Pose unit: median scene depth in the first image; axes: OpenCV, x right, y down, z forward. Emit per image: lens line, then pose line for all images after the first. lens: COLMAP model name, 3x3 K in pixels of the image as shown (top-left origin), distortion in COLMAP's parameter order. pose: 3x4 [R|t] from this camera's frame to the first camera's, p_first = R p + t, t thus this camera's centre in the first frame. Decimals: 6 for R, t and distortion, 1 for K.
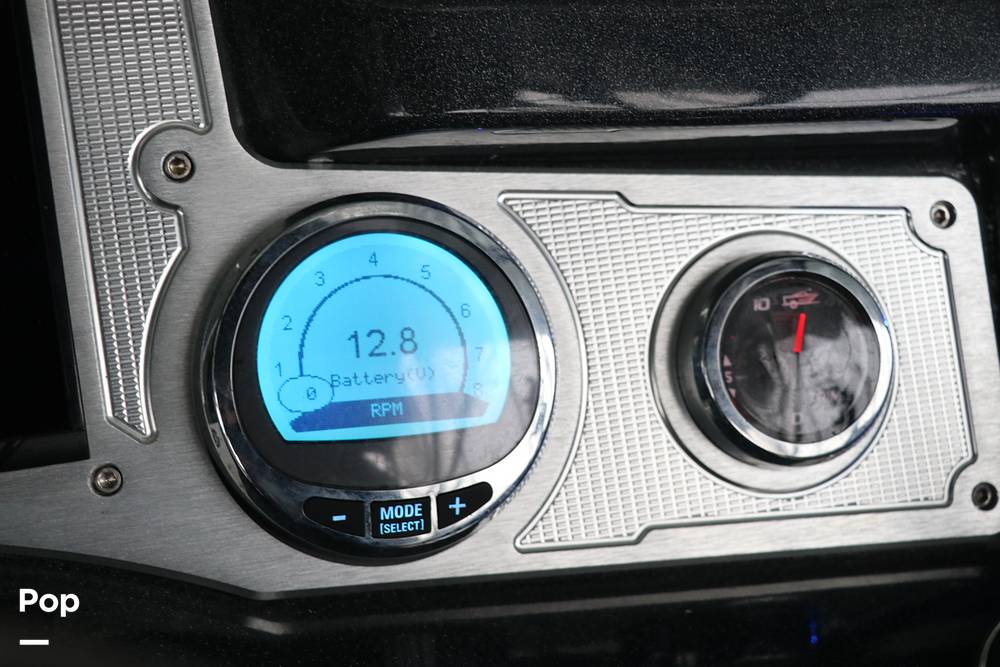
lens RADIAL K [[1819.5, 0, 487.0], [0, 1819.5, 344.8], [0, 0, 1]] dist [0.043206, 0.300388]
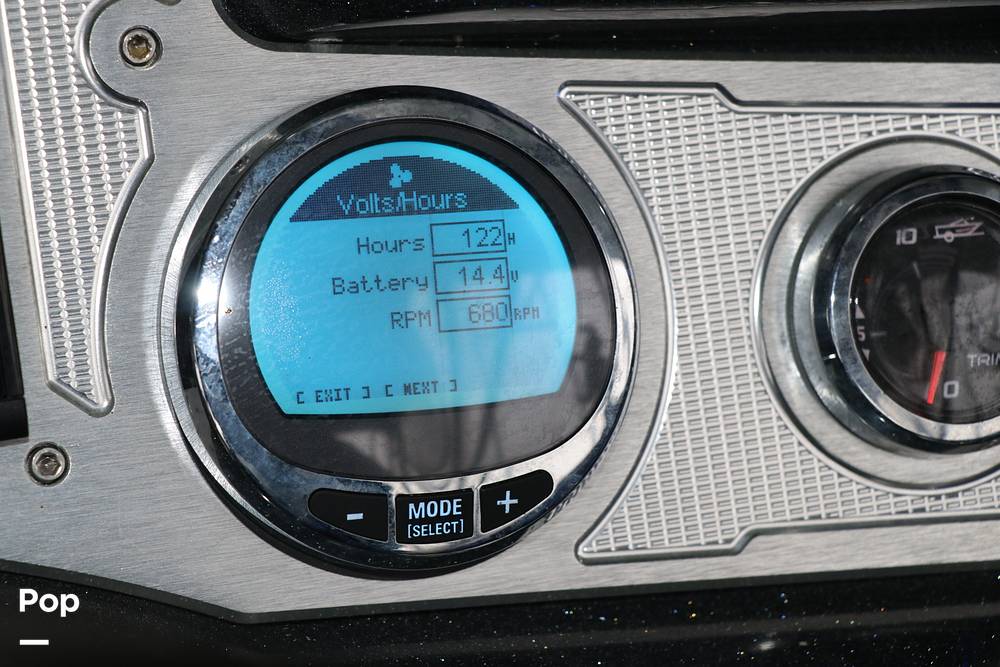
lens RADIAL K [[3062.9, 0, 500.0], [0, 3062.9, 333.5], [0, 0, 1]] dist [0.280522, -0.085234]
pose [[0.999215, 0.011475, 0.037929, -0.064297], [-0.012945, 0.999165, 0.038743, -0.029591], [-0.037452, -0.039203, 0.998529, -0.260694]]
